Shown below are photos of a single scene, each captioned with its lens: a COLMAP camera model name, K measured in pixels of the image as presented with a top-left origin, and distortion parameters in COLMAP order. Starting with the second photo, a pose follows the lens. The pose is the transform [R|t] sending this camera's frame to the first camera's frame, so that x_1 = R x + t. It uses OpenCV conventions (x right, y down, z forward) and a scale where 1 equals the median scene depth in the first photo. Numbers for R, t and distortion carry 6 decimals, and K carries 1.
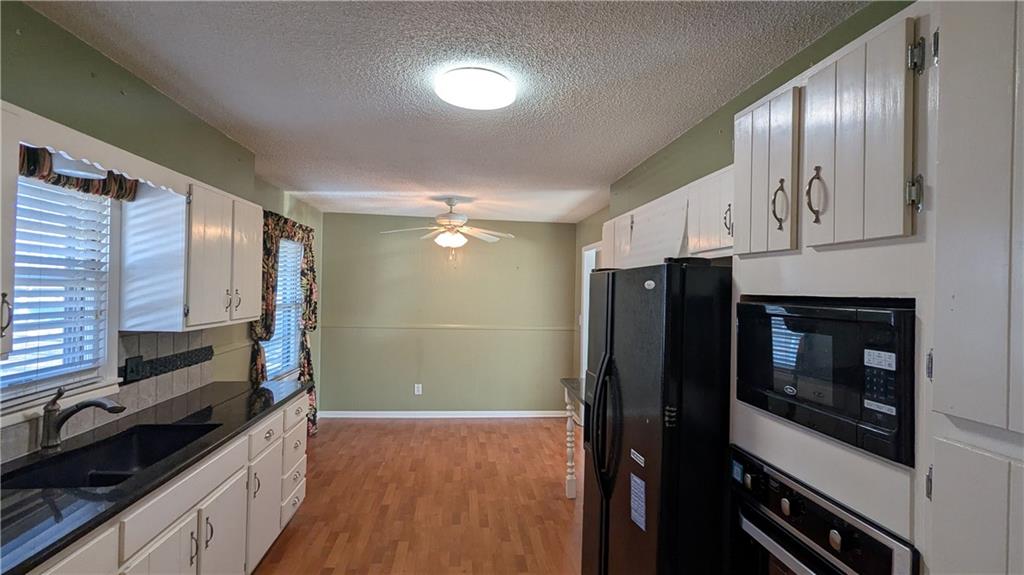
lens RADIAL K [[484.1, 0, 515.3], [0, 484.1, 286.8], [0, 0, 1]] dist [0.000668, -0.000033]
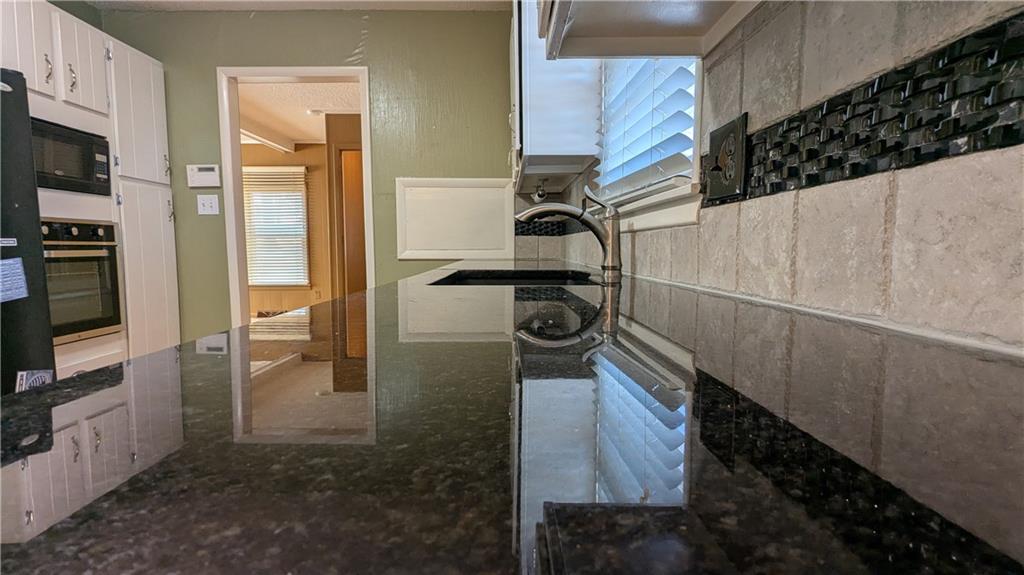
lens RADIAL K [[487.9, 0, 512.0], [0, 487.9, 287.5], [0, 0, 1]] dist [0.000770, 0.000312]
pose [[-0.995712, -0.024386, 0.089236, -0.357475], [-0.017295, 0.996693, 0.079396, 0.123303], [-0.090877, 0.077512, -0.992841, 0.714791]]
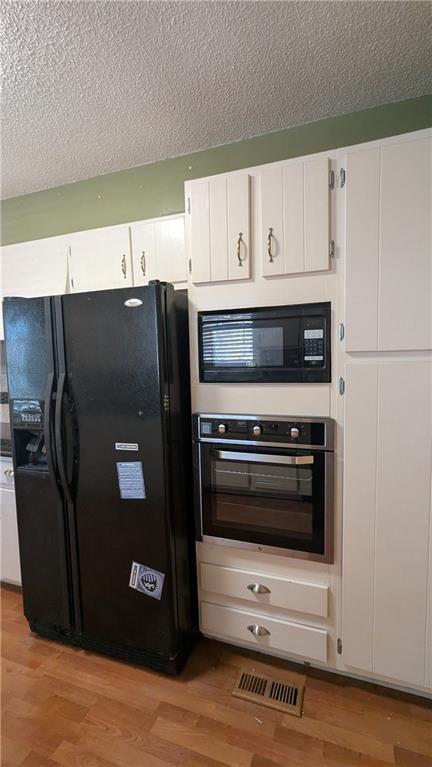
lens RADIAL K [[365.4, 0, 215.9], [0, 365.4, 385.6], [0, 0, 1]] dist [0.000770, 0.000312]
pose [[0.462218, -0.107754, 0.880195, -0.156629], [0.031454, 0.993957, 0.105163, 0.038403], [-0.886208, -0.020922, 0.462814, 0.133255]]
